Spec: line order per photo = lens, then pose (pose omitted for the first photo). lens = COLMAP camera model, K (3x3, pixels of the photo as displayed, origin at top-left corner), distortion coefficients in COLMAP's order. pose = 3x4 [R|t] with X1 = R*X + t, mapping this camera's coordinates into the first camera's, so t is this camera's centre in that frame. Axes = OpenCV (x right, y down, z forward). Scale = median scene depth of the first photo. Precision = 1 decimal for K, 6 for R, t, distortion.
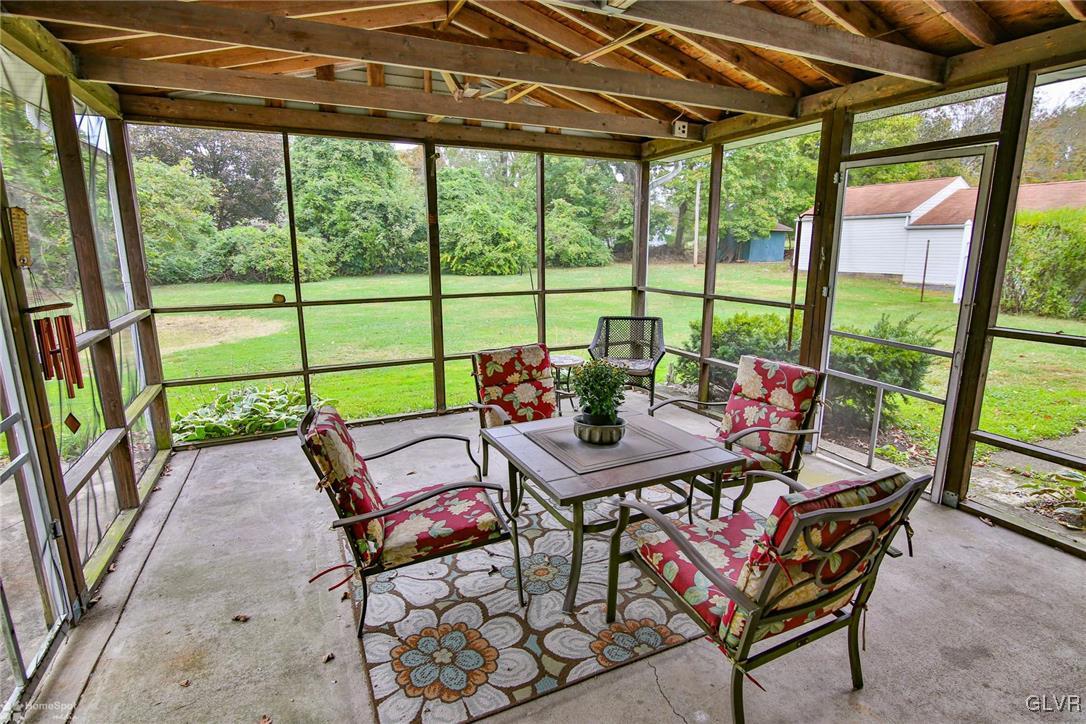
lens RADIAL K [[537.4, 0, 540.9], [0, 537.4, 361.6], [0, 0, 1]] dist [-0.017242, 0.000437]
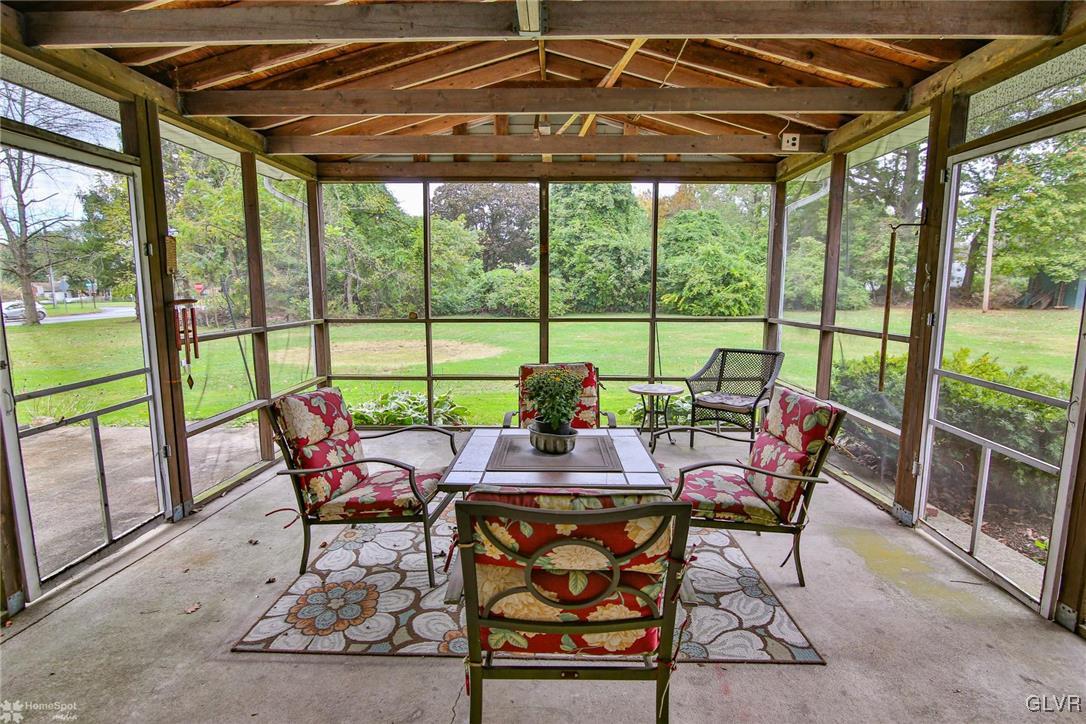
lens RADIAL K [[530.5, 0, 543.0], [0, 530.5, 362.0], [0, 0, 1]] dist [-0.016608, 0.000461]
pose [[0.897163, 0.063188, -0.437157, 0.300596], [-0.095897, 0.993972, -0.053132, 0.022406], [0.431165, 0.089590, 0.897814, 0.053965]]
